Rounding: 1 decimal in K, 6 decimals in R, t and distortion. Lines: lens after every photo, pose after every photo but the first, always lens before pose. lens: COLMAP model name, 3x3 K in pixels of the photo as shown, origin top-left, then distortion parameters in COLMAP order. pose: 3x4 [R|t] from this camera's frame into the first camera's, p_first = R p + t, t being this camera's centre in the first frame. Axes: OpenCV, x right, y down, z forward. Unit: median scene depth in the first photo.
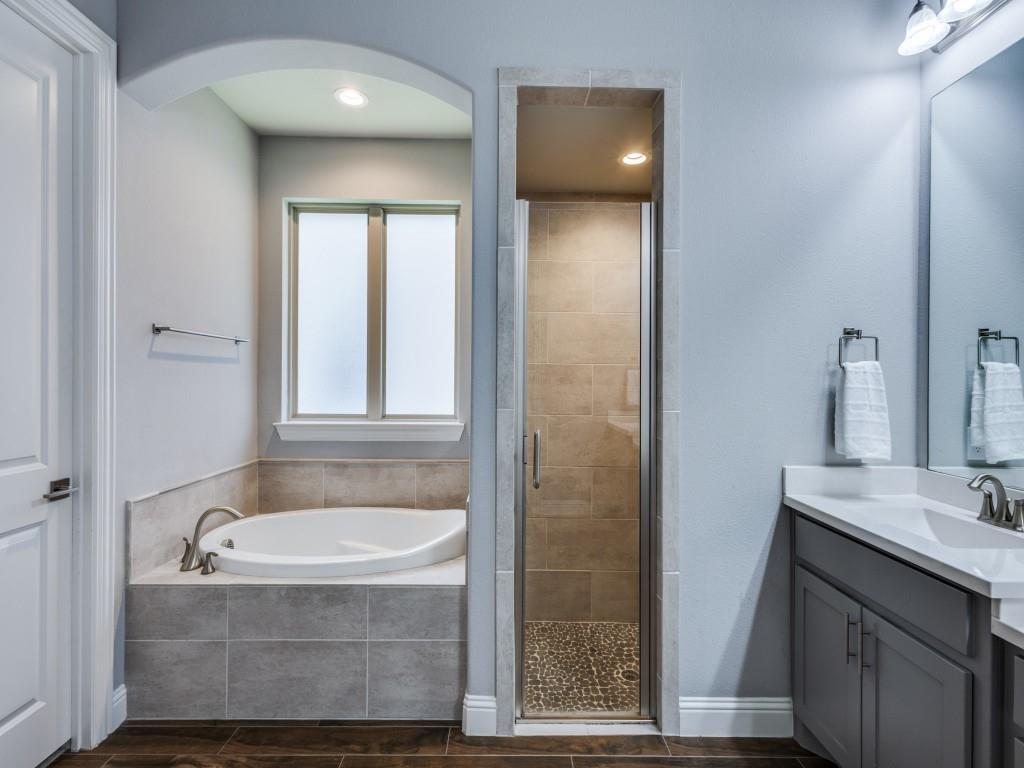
lens RADIAL K [[472.5, 0, 510.6], [0, 472.5, 378.6], [0, 0, 1]] dist [0.009751, -0.001316]
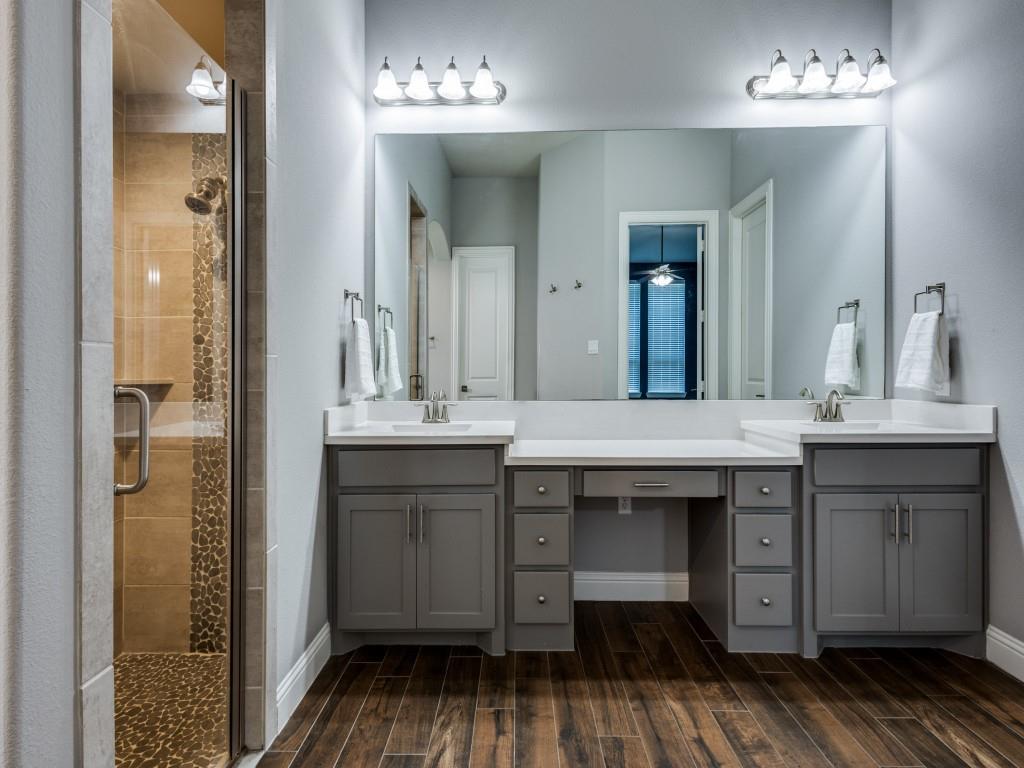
lens RADIAL K [[472.5, 0, 510.6], [0, 472.5, 378.6], [0, 0, 1]] dist [0.009751, -0.001316]
pose [[0.025717, -0.021974, 0.999428, -0.481579], [0.011483, 0.999699, 0.021684, 0.097858], [-0.999603, 0.010918, 0.025962, 0.558738]]
